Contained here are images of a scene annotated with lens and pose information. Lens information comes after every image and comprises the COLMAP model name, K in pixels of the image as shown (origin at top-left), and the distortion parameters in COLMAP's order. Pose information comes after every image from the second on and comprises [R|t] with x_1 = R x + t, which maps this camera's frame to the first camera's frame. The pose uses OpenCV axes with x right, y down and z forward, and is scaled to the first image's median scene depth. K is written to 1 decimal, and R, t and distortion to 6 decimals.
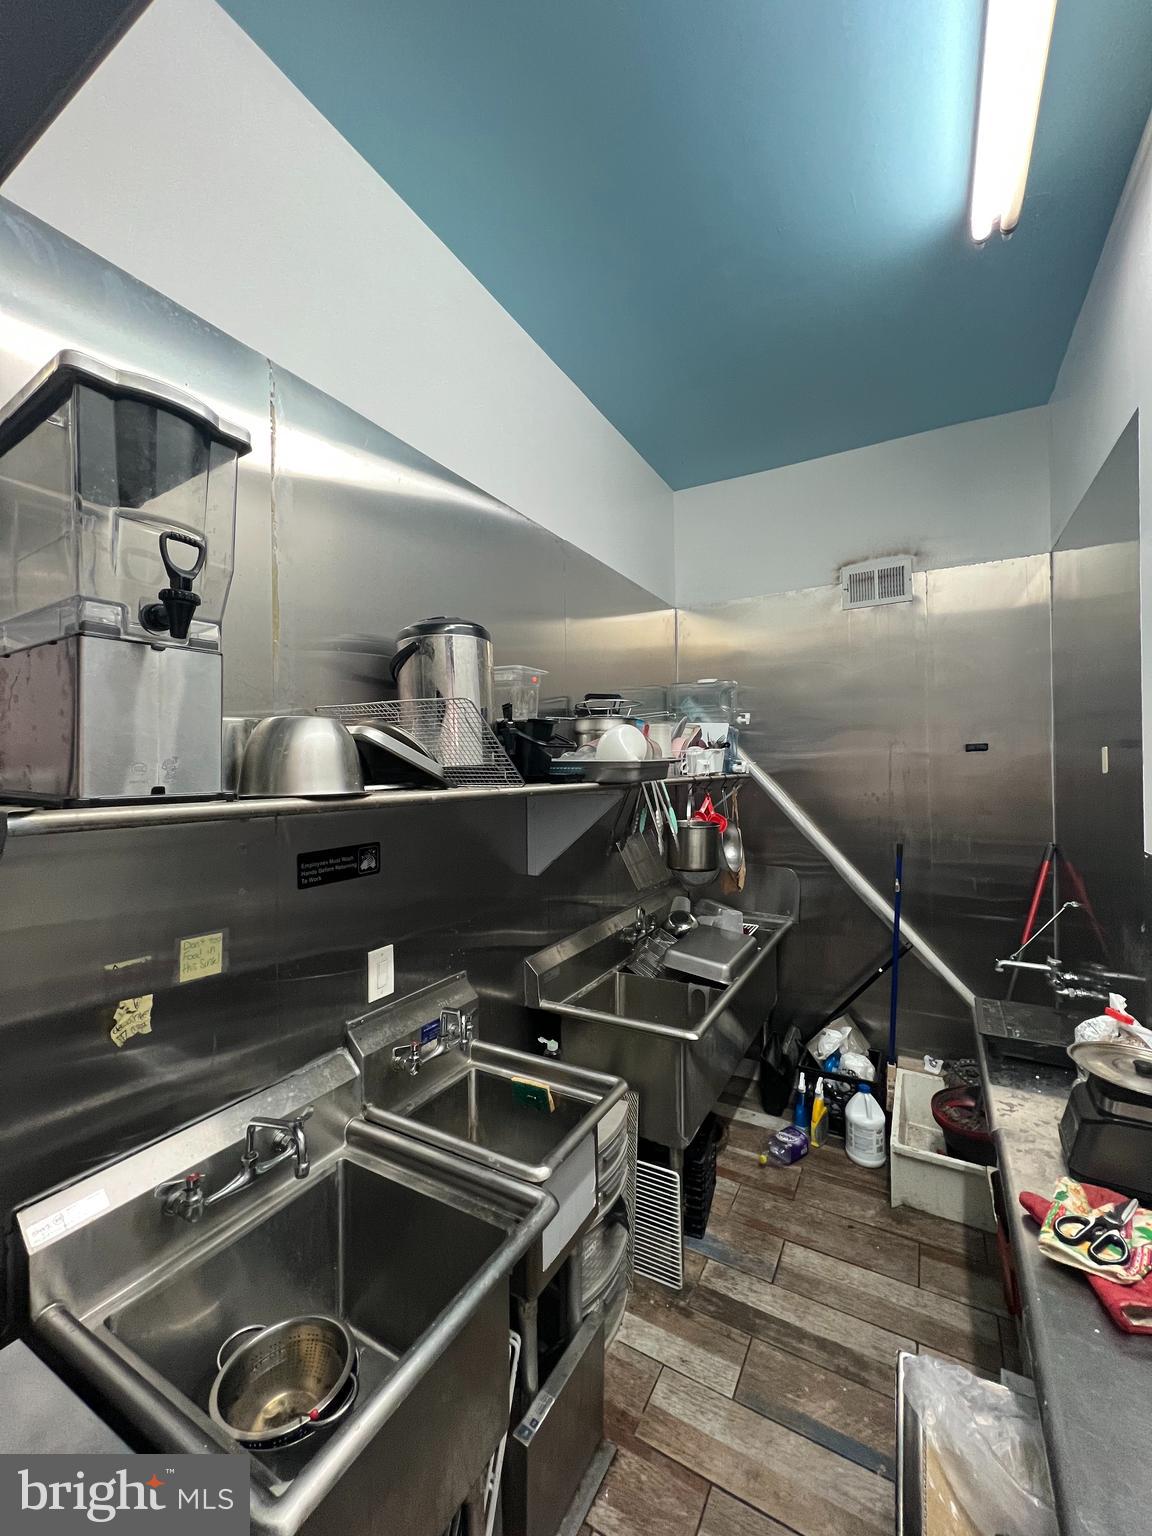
lens RADIAL K [[612.4, 0, 573.2], [0, 612.4, 767.1], [0, 0, 1]] dist [-0.002817, 0.000459]
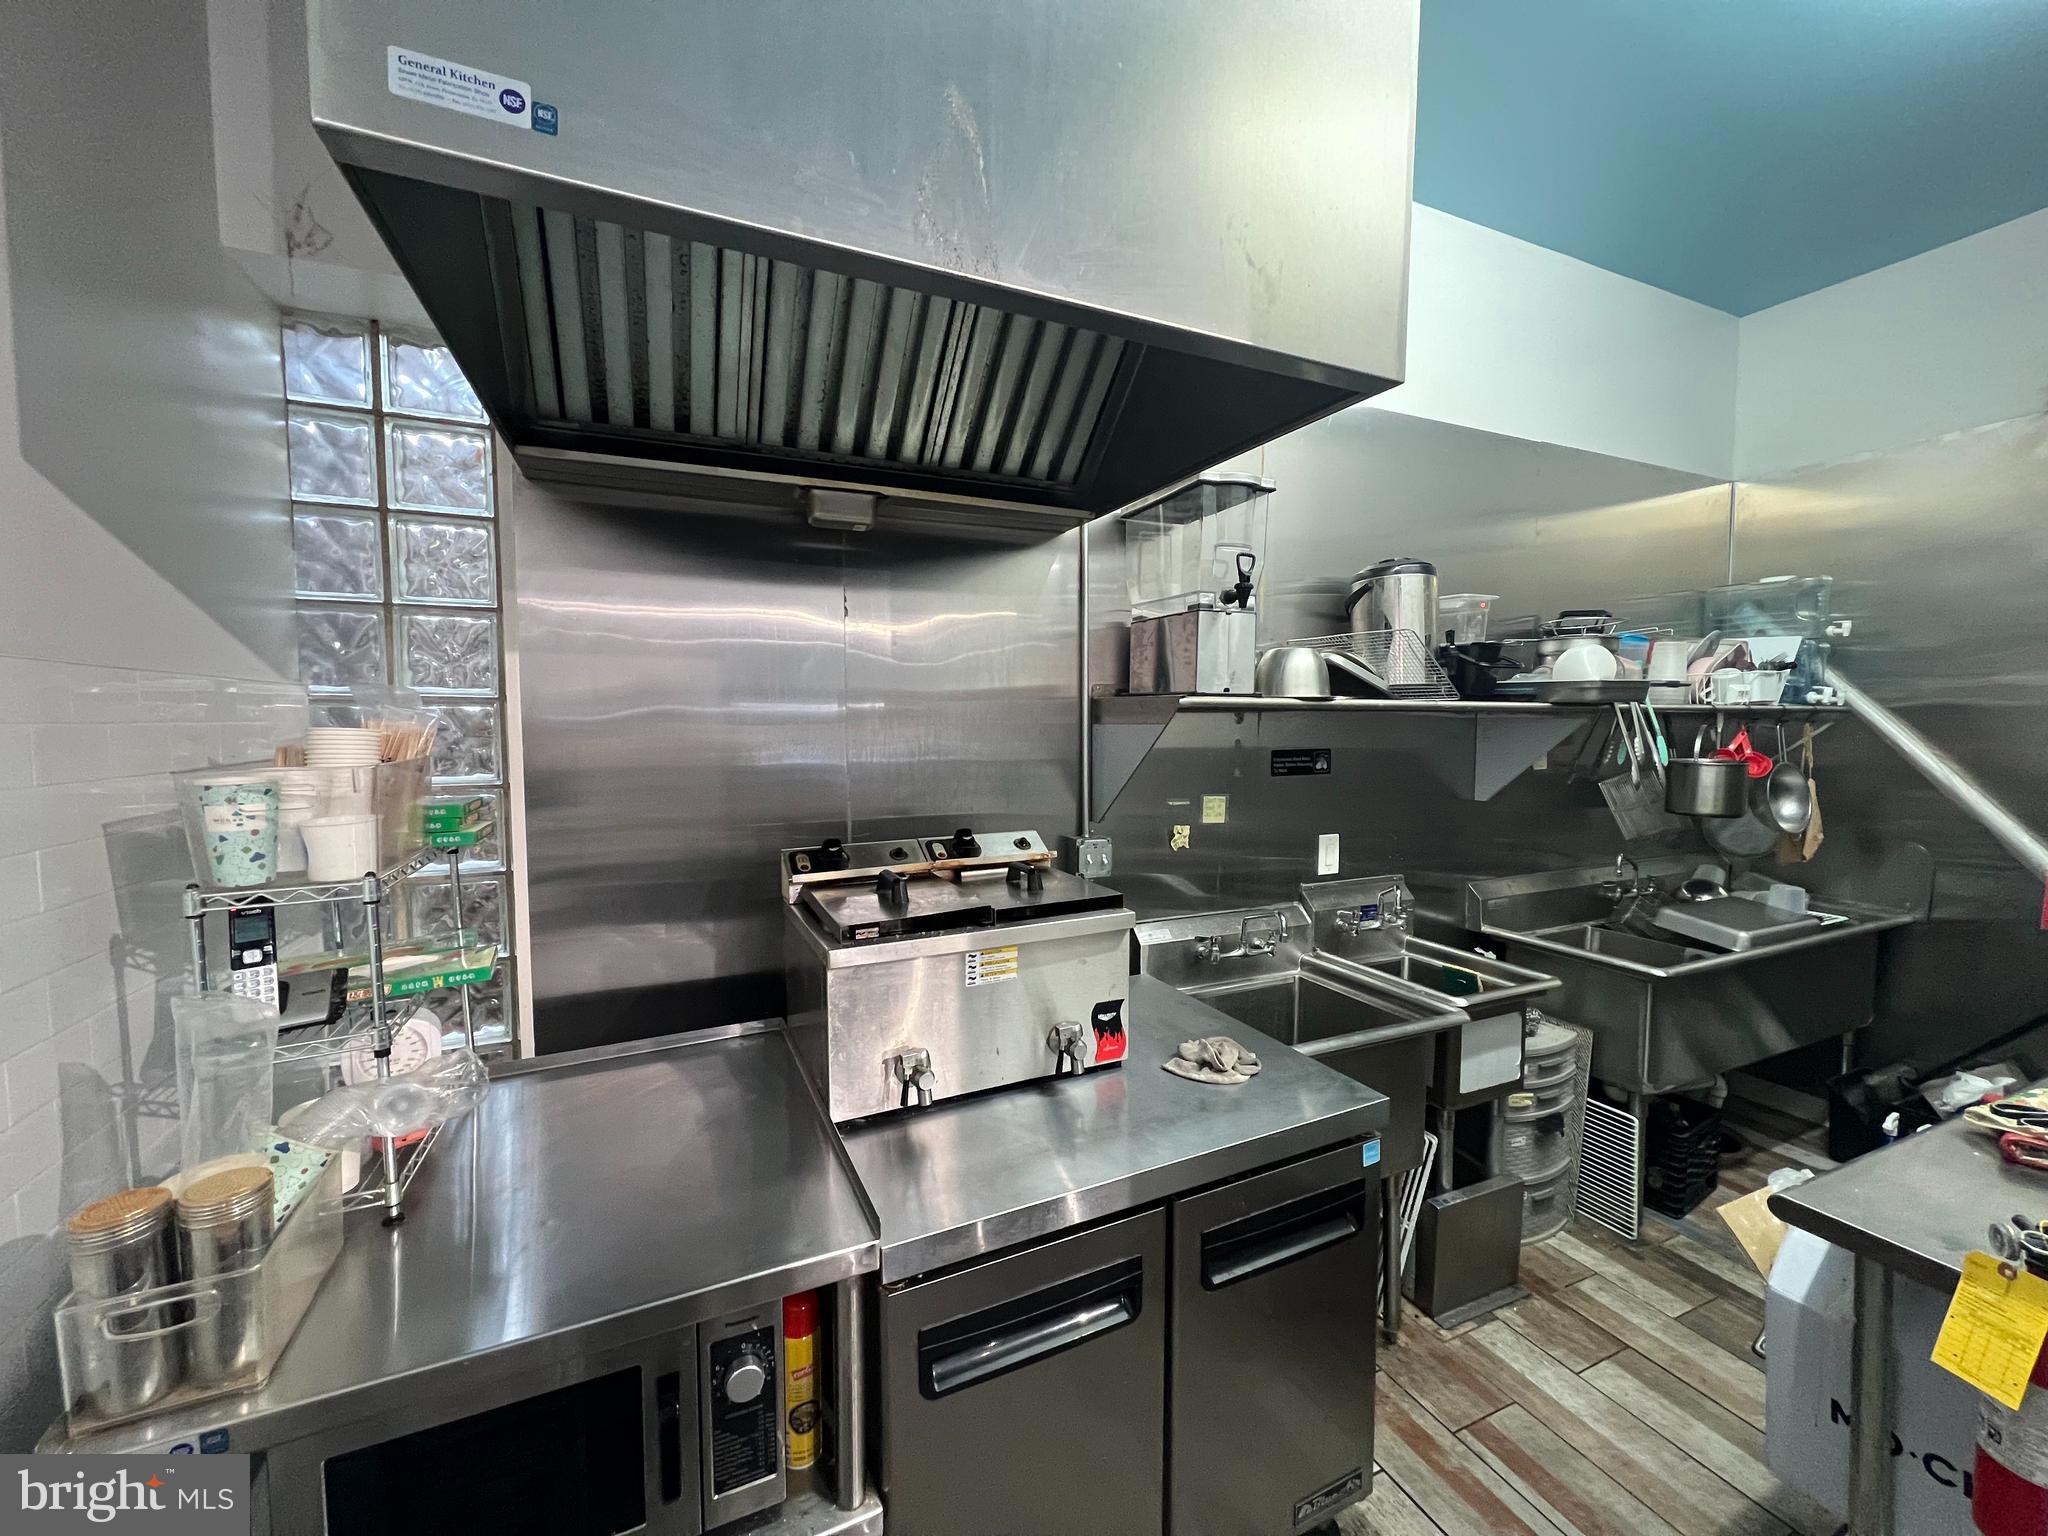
lens RADIAL K [[816.6, 0, 1025.6], [0, 816.6, 766.7], [0, 0, 1]] dist [-0.002817, 0.000459]
pose [[0.811079, 0.044217, -0.583263, 0.132581], [-0.007783, 0.997866, 0.064826, 0.052304], [0.584885, -0.048039, 0.809693, -0.632415]]
